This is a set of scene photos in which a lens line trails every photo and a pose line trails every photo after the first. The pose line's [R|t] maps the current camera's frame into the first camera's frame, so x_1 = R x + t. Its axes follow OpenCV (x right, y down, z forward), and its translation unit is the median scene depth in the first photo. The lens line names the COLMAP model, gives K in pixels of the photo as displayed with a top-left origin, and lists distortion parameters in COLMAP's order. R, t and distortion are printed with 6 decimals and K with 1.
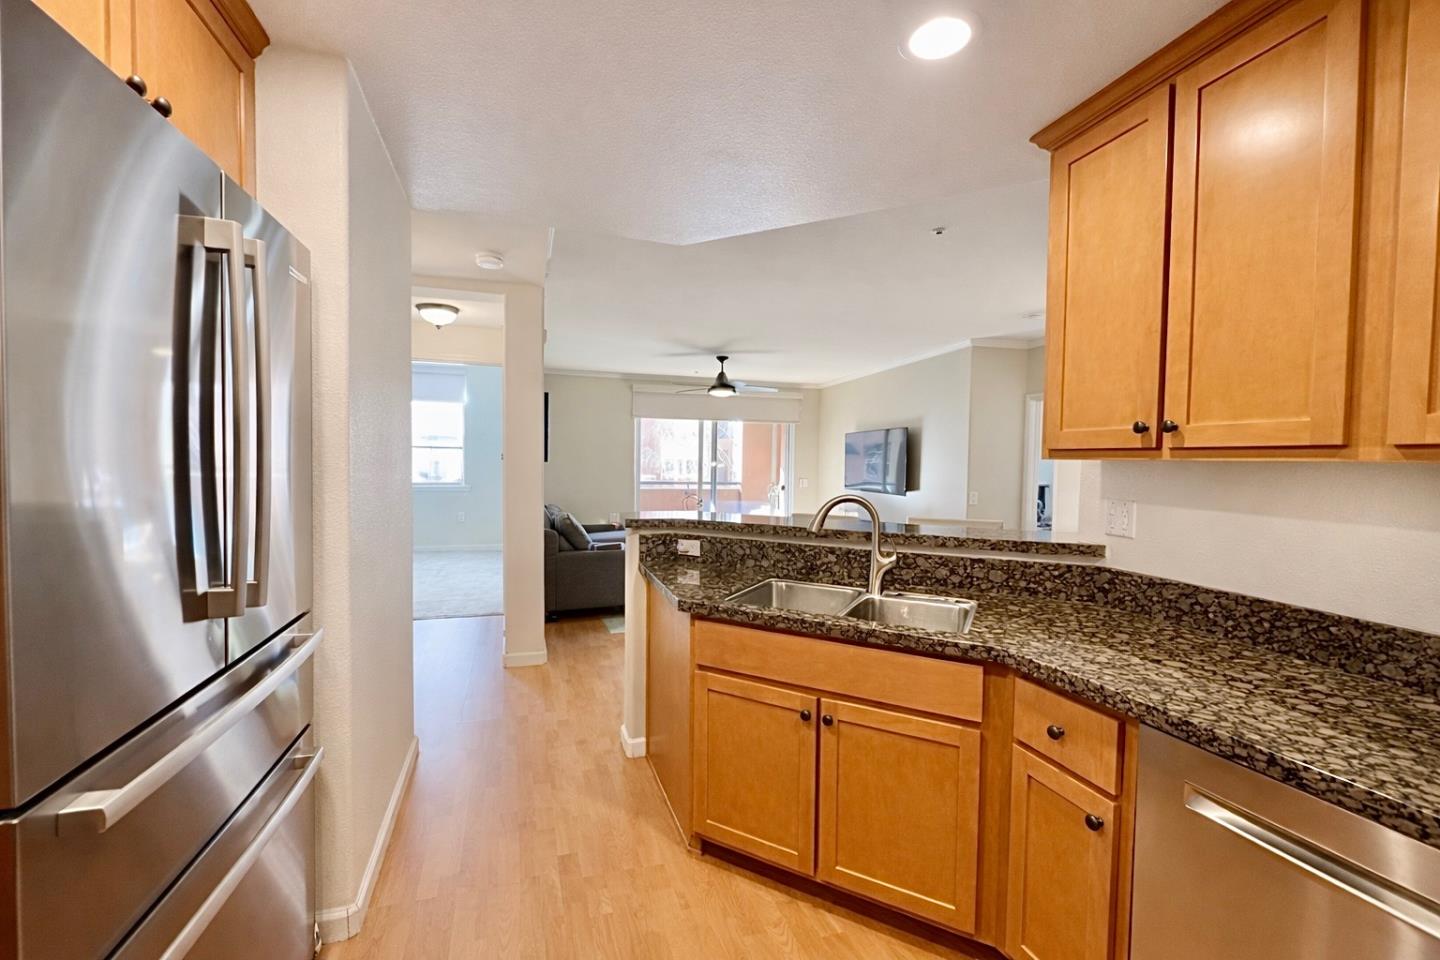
lens RADIAL K [[574.0, 0, 721.8], [0, 574.0, 488.4], [0, 0, 1]] dist [-0.000226, 0.000042]
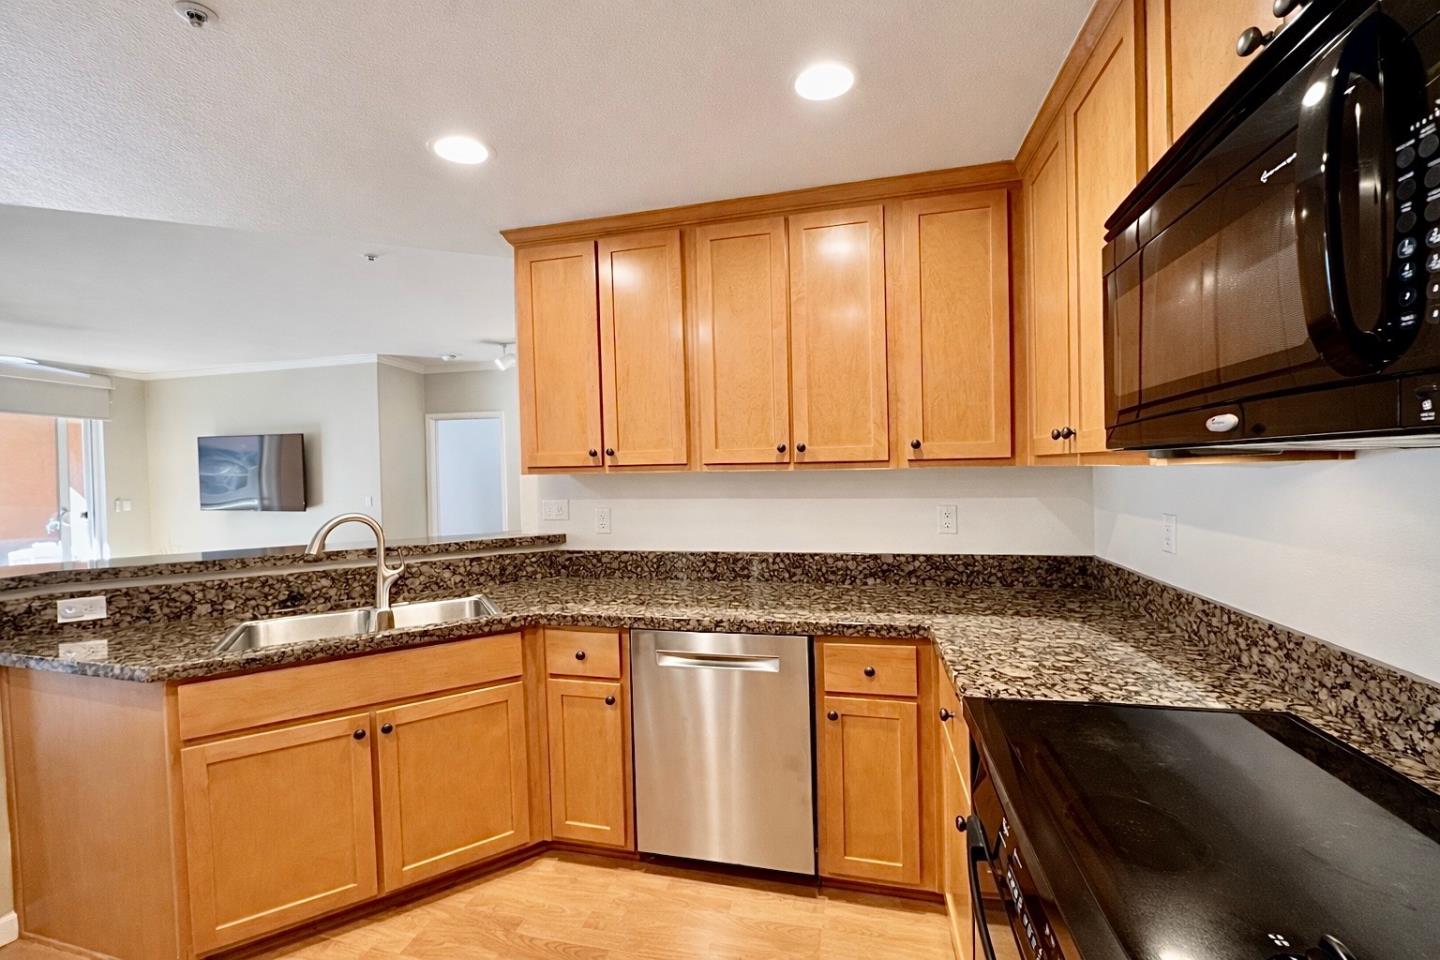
lens RADIAL K [[574.0, 0, 721.8], [0, 574.0, 488.4], [0, 0, 1]] dist [-0.000226, 0.000042]
pose [[0.514918, -0.046722, 0.855965, -0.298935], [0.063594, 0.997844, 0.016211, -0.008696], [-0.854877, 0.046087, 0.516779, -0.067741]]
